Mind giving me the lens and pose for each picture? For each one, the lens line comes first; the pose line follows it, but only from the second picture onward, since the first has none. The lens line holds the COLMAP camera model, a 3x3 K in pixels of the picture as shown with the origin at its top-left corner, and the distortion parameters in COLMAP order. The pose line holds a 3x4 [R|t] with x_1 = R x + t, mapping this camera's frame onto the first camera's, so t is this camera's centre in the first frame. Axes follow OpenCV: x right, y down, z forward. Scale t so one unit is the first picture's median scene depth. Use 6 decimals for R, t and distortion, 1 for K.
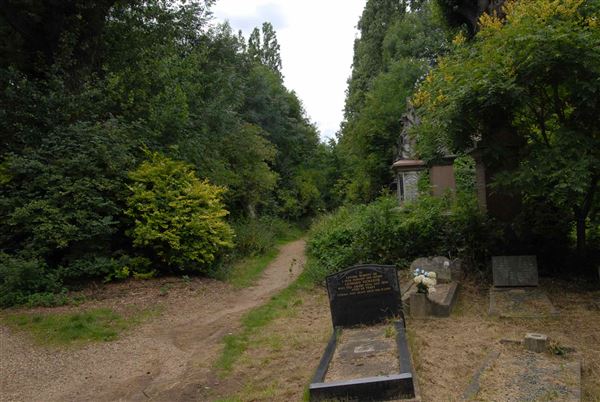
lens RADIAL K [[476.0, 0, 302.6], [0, 476.0, 203.4], [0, 0, 1]] dist [-0.127980, 0.124529]
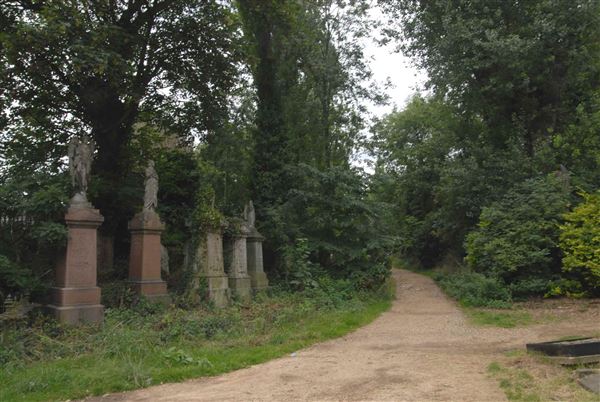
lens RADIAL K [[476.0, 0, 302.6], [0, 476.0, 203.4], [0, 0, 1]] dist [-0.127980, 0.124529]
pose [[0.471905, -0.079904, -0.878021, 0.435352], [0.032130, 0.996782, -0.073443, -0.027332], [0.881064, 0.006448, 0.472953, -0.251795]]
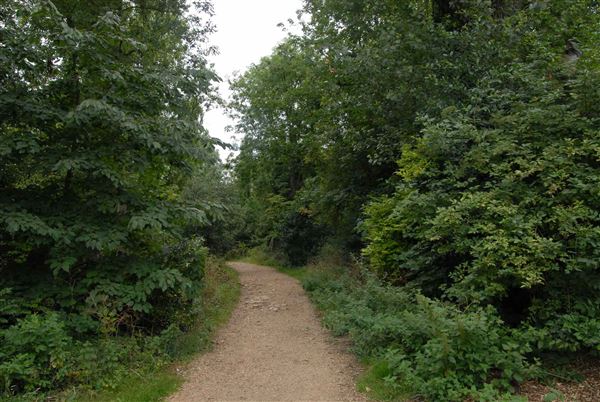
lens RADIAL K [[476.0, 0, 302.6], [0, 476.0, 203.4], [0, 0, 1]] dist [-0.127980, 0.124529]
pose [[0.680936, -0.063850, -0.729555, -0.304384], [0.038501, 0.997936, -0.051403, 0.024741], [0.731331, 0.006913, 0.681988, 0.472932]]
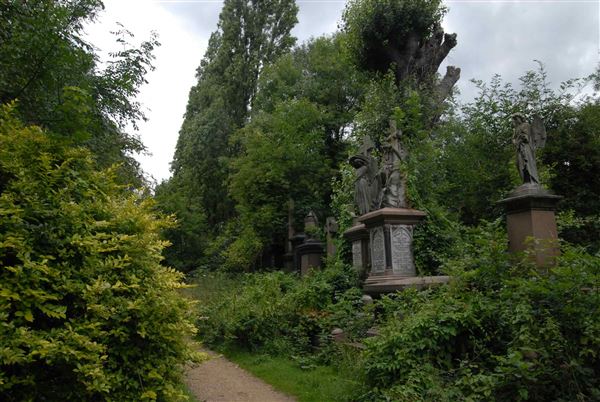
lens RADIAL K [[476.0, 0, 302.6], [0, 476.0, 203.4], [0, 0, 1]] dist [-0.127980, 0.124529]
pose [[0.899075, 0.100540, 0.426094, -0.281894], [-0.036047, 0.986969, -0.156822, 0.021208], [-0.436309, 0.125636, 0.890983, 0.656299]]
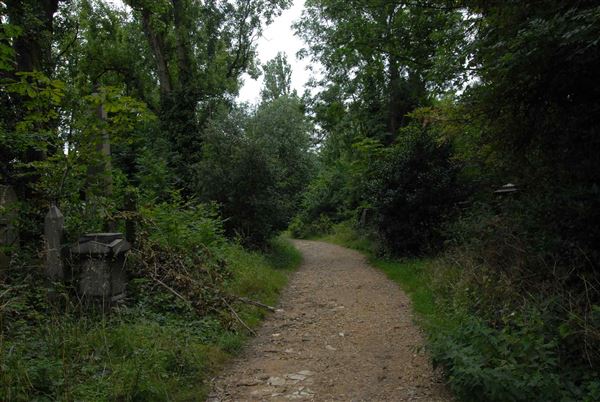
lens RADIAL K [[476.0, 0, 302.6], [0, 476.0, 203.4], [0, 0, 1]] dist [-0.127980, 0.124529]
pose [[0.515539, -0.019066, -0.856654, -1.058848], [0.026434, 0.999630, -0.006340, 0.066722], [0.856458, -0.019376, 0.515852, 1.137822]]
